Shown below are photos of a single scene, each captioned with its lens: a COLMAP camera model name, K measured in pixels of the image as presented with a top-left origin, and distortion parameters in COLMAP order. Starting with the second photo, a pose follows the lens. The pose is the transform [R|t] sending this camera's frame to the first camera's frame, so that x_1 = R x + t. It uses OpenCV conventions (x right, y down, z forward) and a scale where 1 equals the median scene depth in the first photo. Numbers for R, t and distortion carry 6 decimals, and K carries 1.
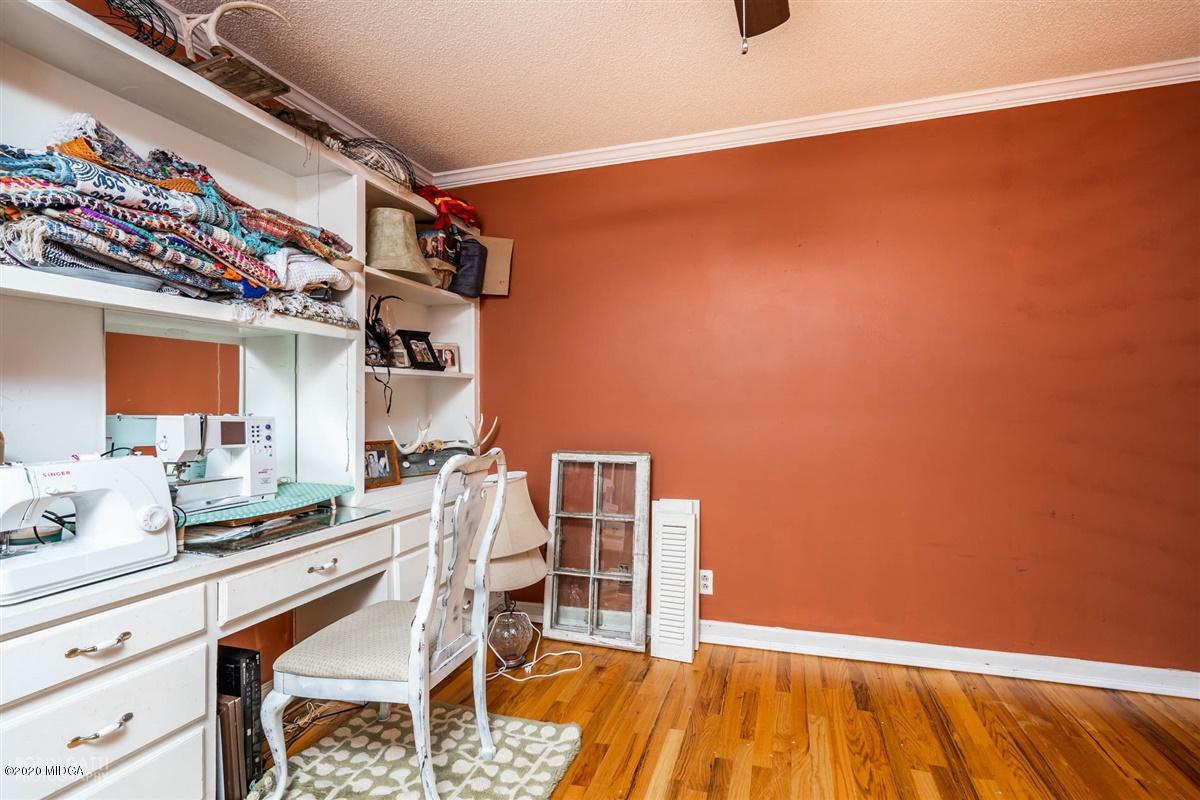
lens RADIAL K [[573.1, 0, 600.0], [0, 573.1, 400.0], [0, 0, 1]] dist [0.000895, 0.000255]
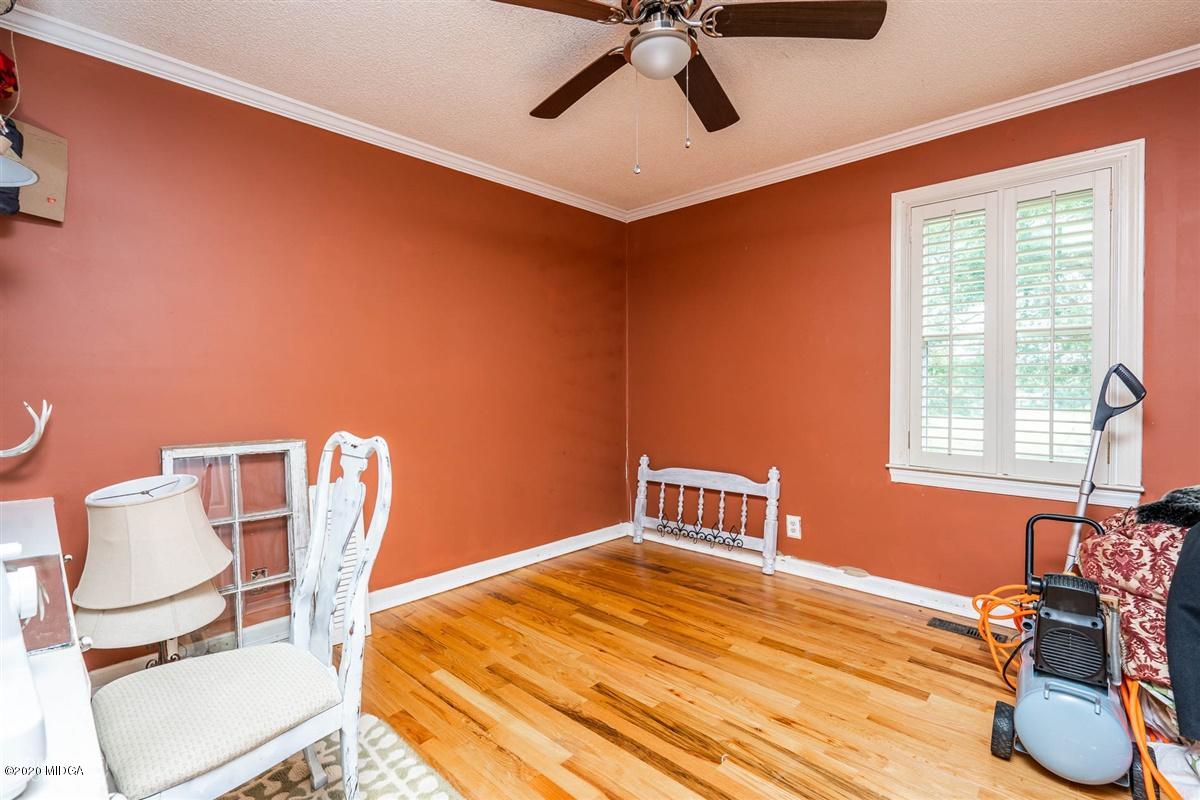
lens RADIAL K [[573.1, 0, 600.0], [0, 573.1, 400.0], [0, 0, 1]] dist [0.000895, 0.000255]
pose [[0.427191, -0.015541, 0.904028, -0.658425], [-0.001292, 0.999841, 0.017799, 0.014912], [-0.904160, -0.008771, 0.427103, 0.199420]]
